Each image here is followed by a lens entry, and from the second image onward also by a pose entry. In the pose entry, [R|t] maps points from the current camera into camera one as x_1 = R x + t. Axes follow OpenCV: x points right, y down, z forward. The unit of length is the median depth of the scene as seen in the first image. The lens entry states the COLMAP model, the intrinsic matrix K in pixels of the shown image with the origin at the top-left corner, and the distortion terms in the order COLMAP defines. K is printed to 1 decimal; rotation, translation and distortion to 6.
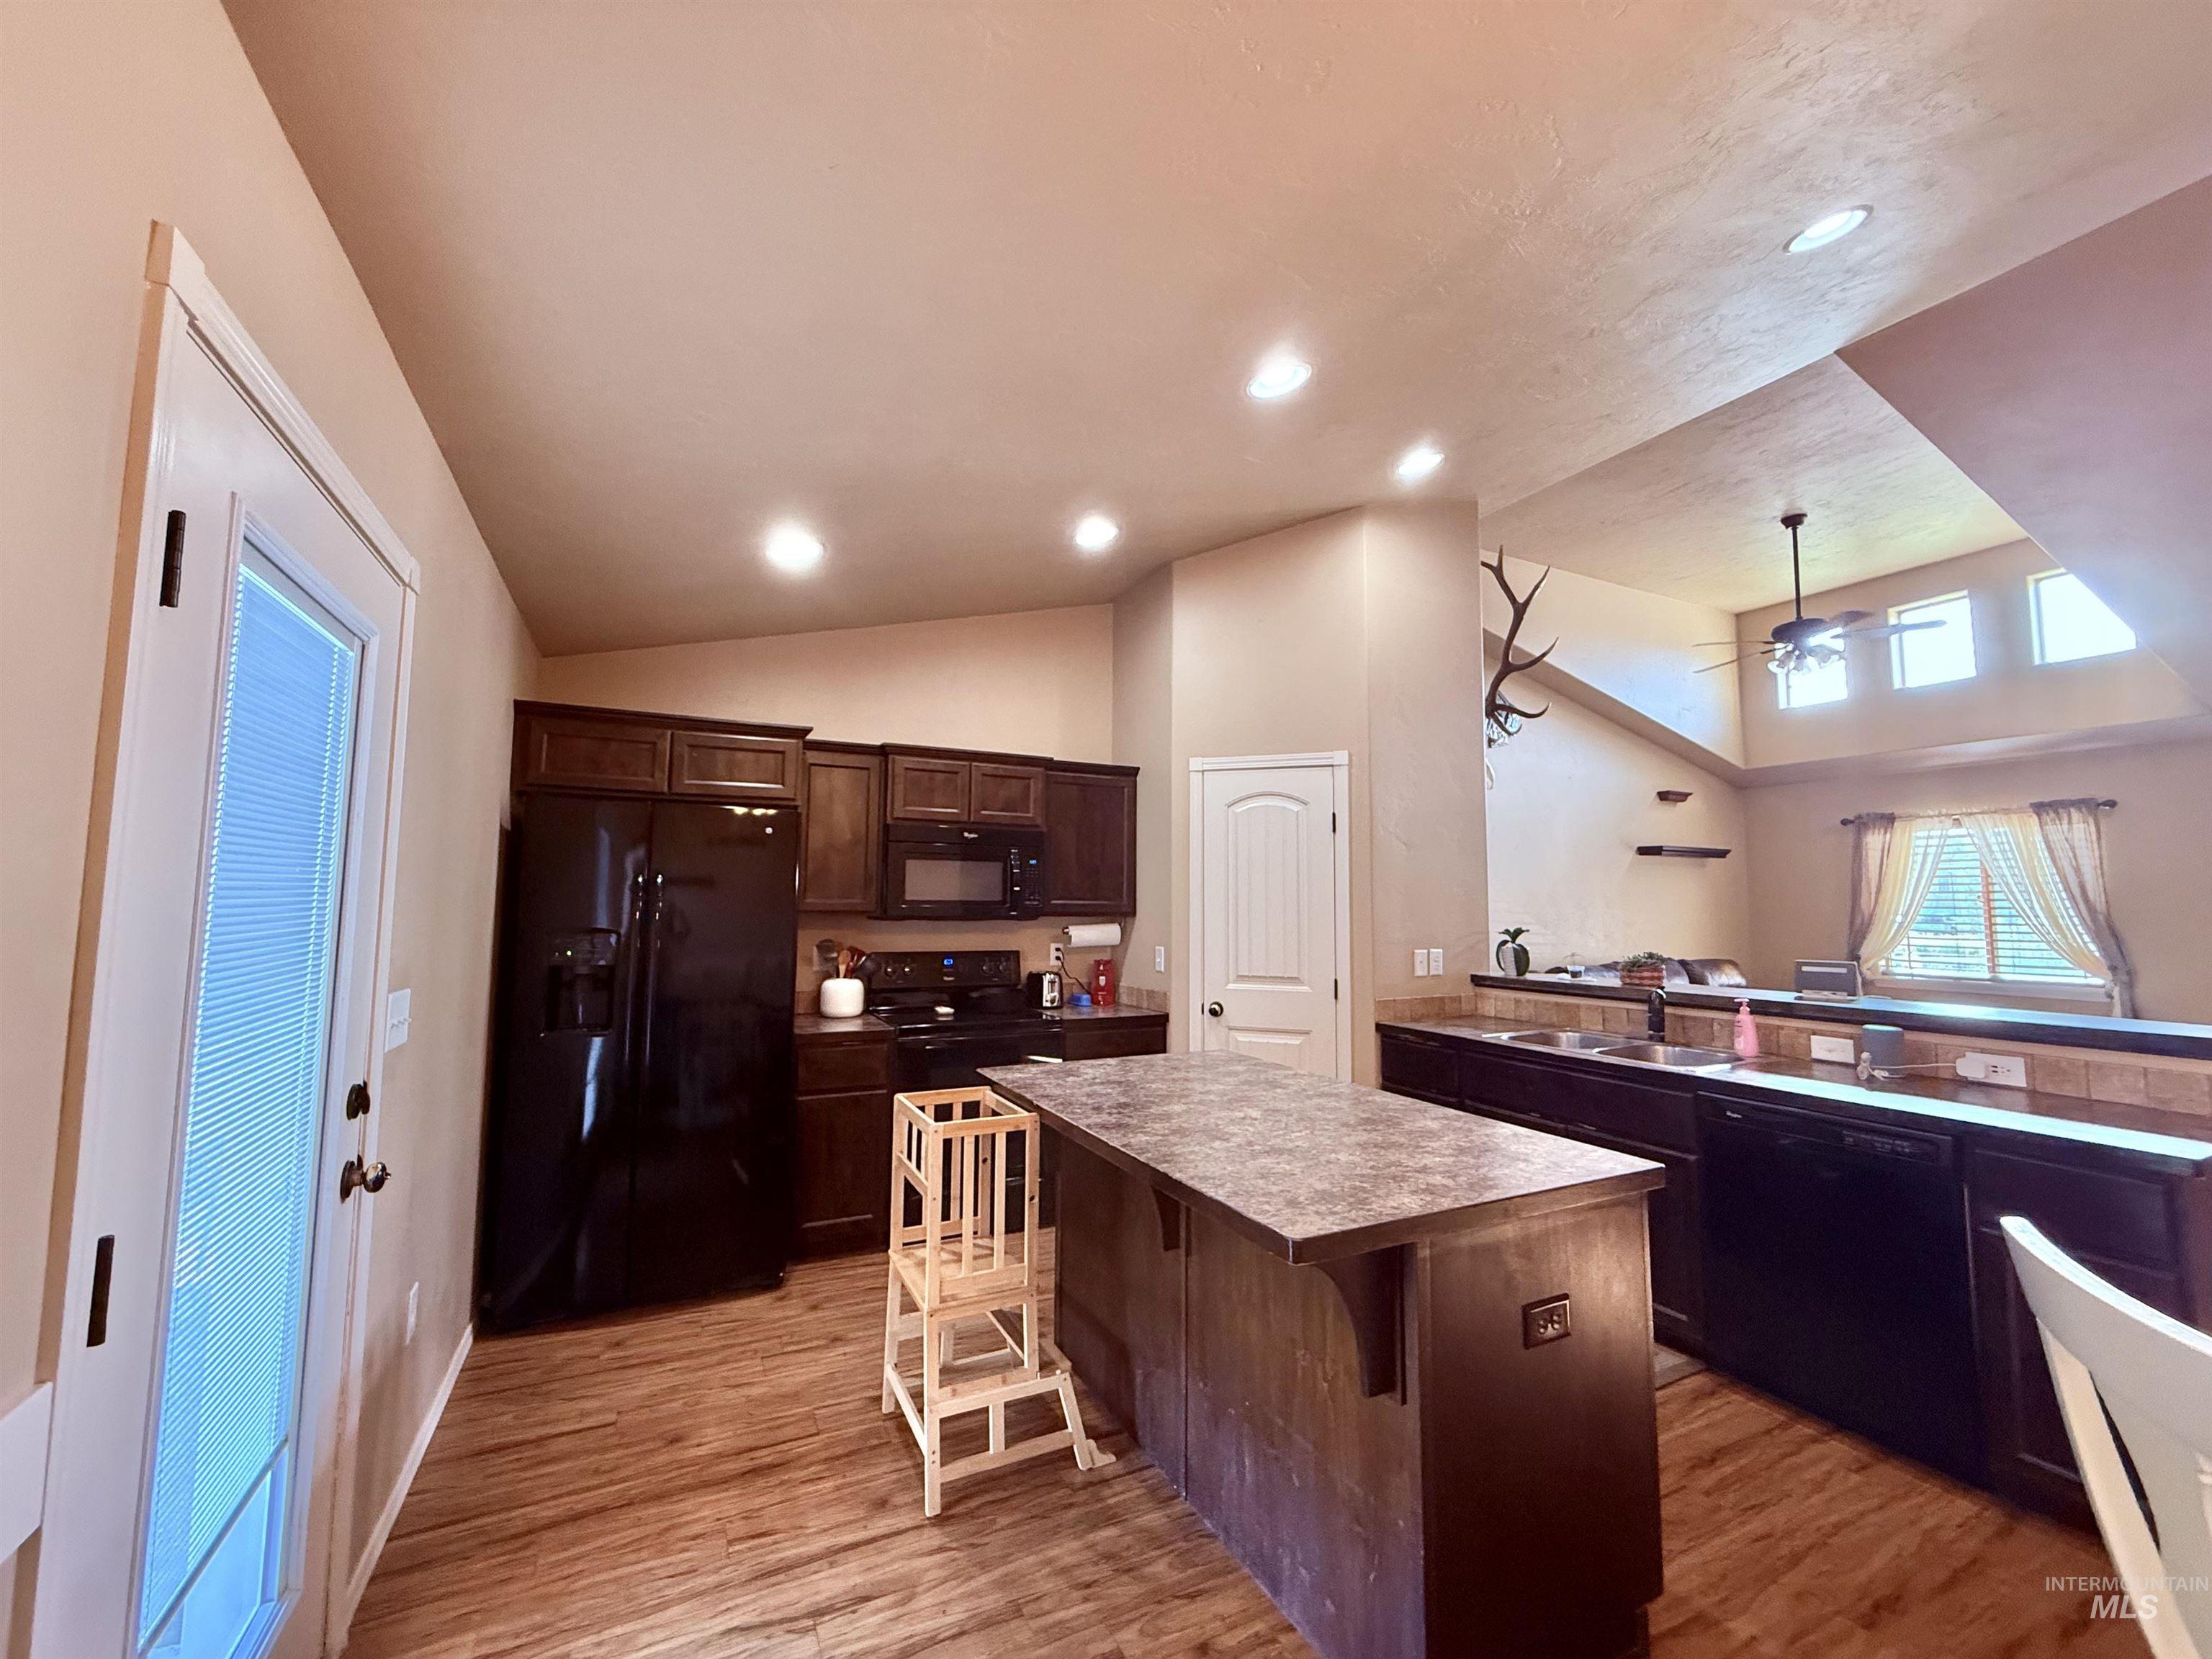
lens RADIAL K [[886.2, 0, 1112.6], [0, 886.2, 832.4], [0, 0, 1]] dist [-0.001597, 0.000133]
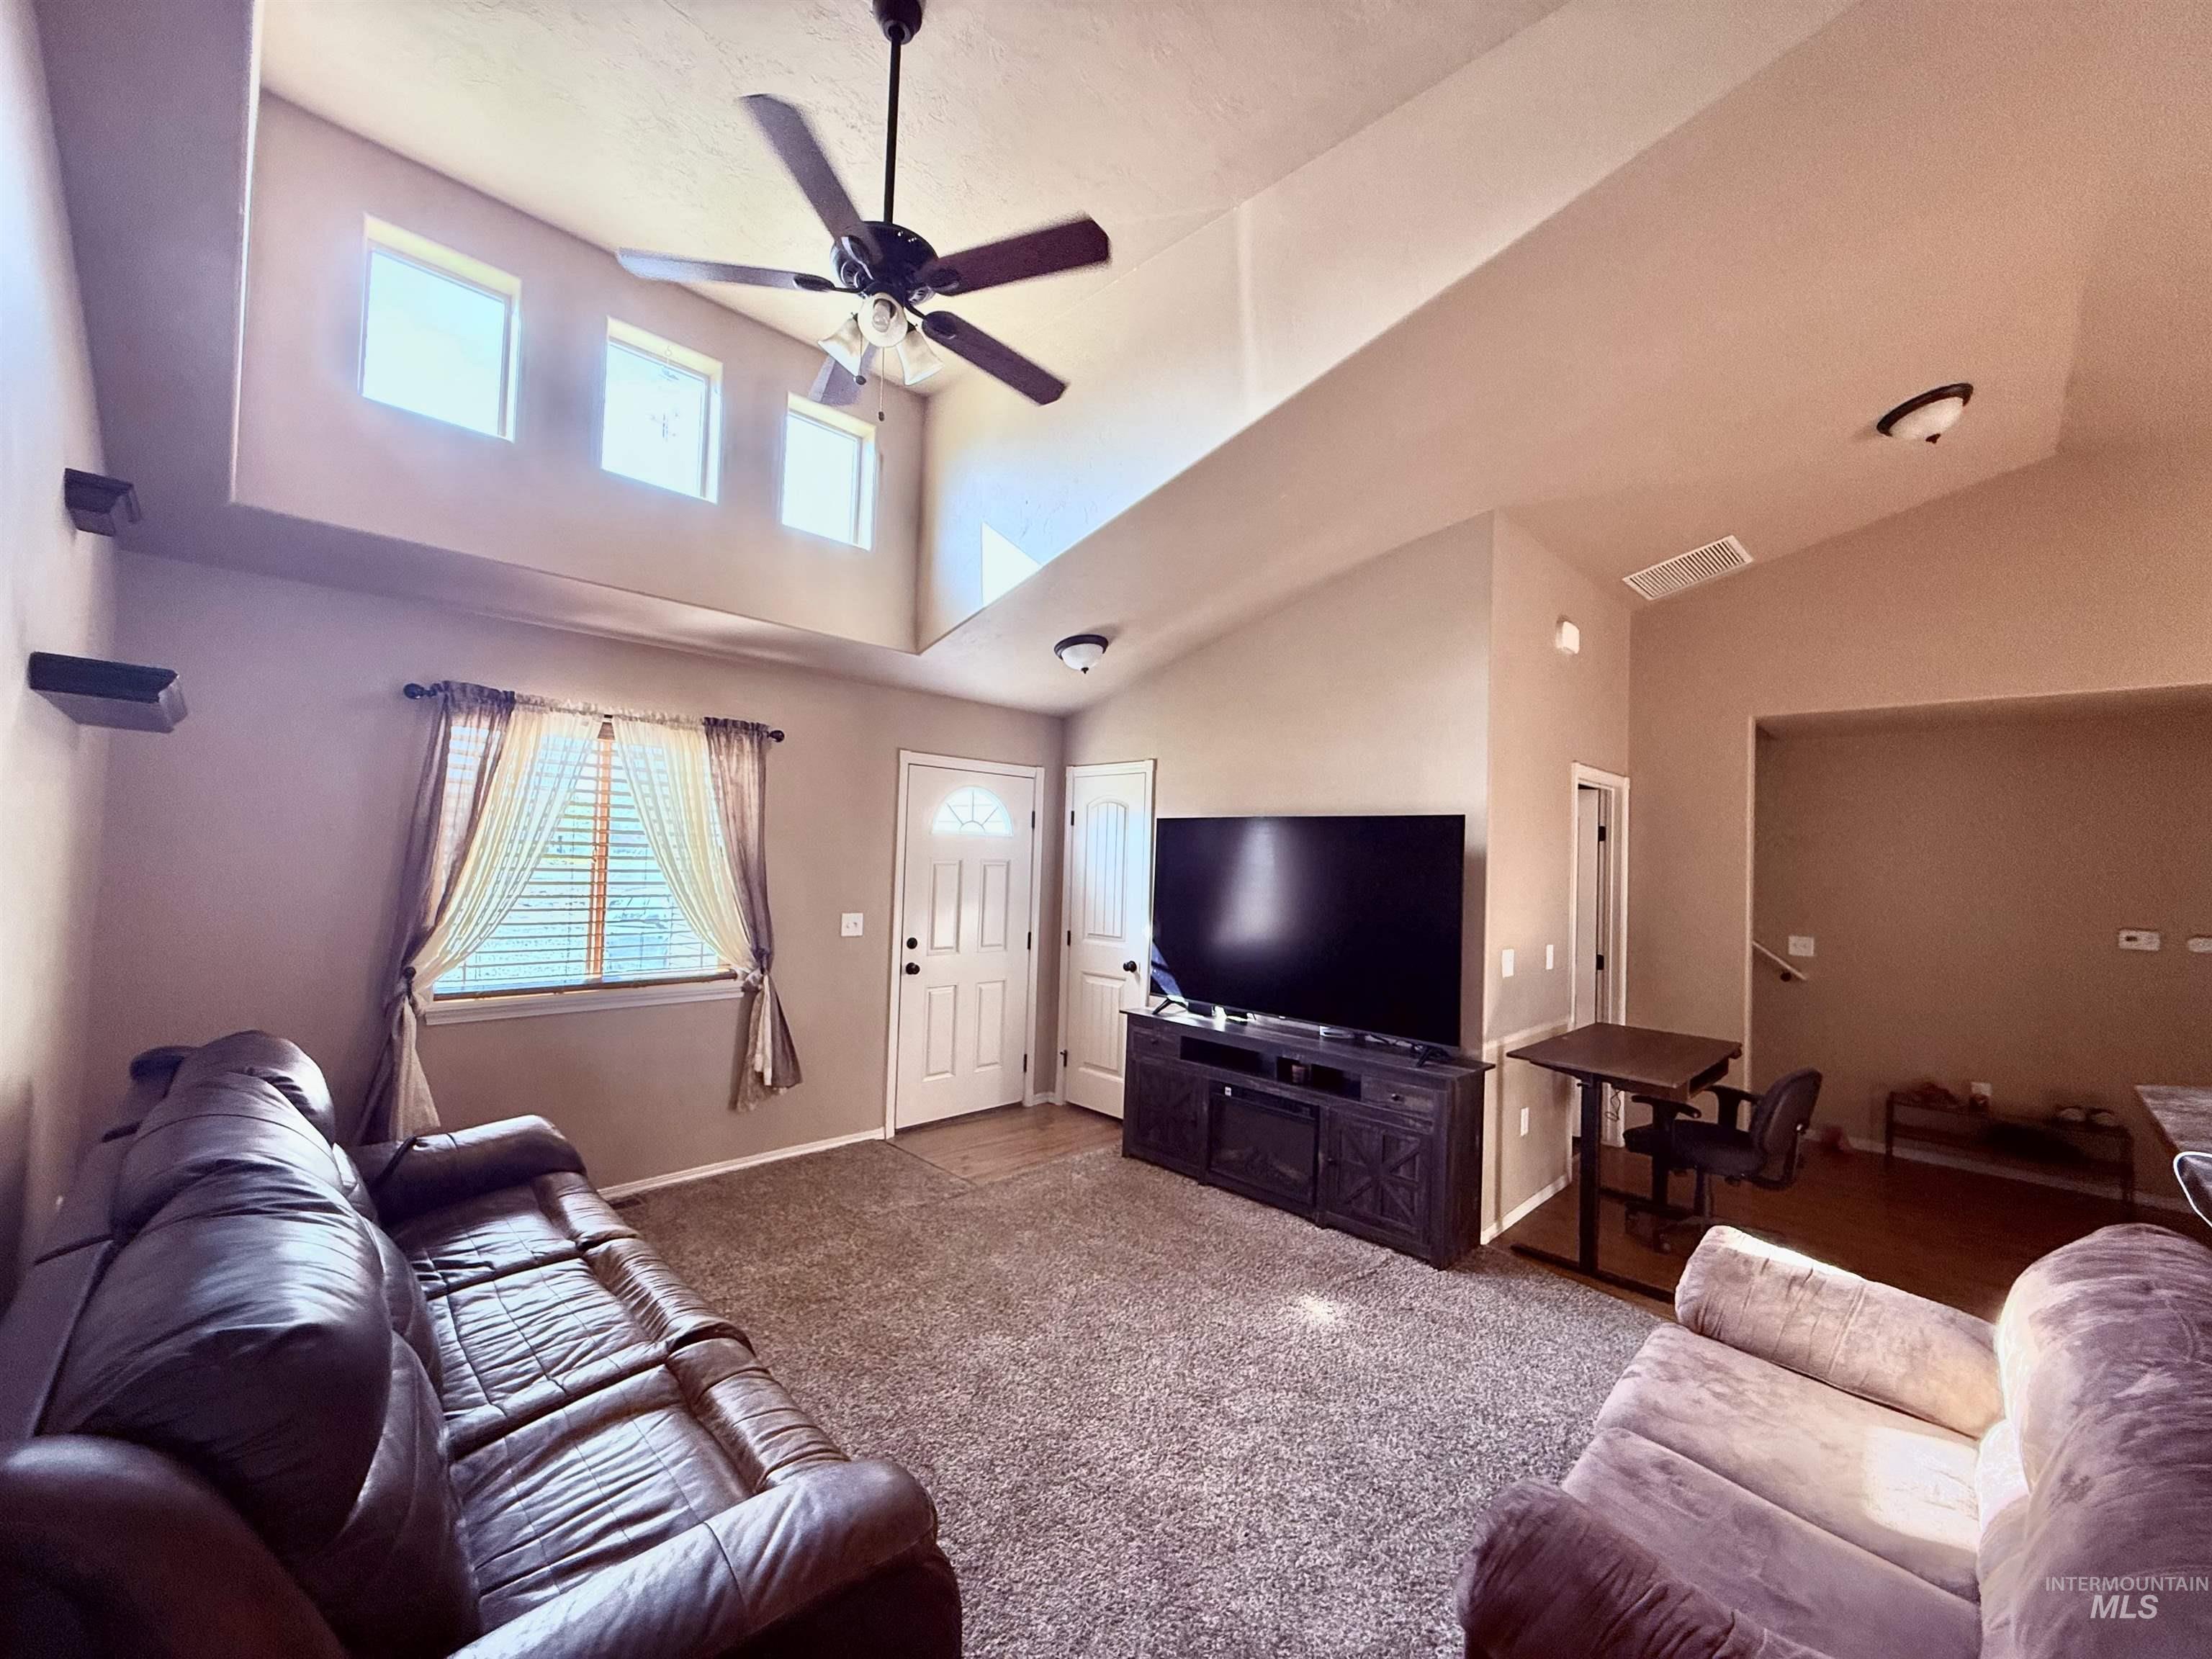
lens RADIAL K [[886.2, 0, 1103.9], [0, 886.2, 834.8], [0, 0, 1]] dist [-0.001597, 0.000133]
pose [[-0.326539, 0.007699, 0.945152, 0.296990], [-0.105020, 0.993480, -0.044376, 0.055475], [-0.939331, -0.113750, -0.323601, 0.931633]]
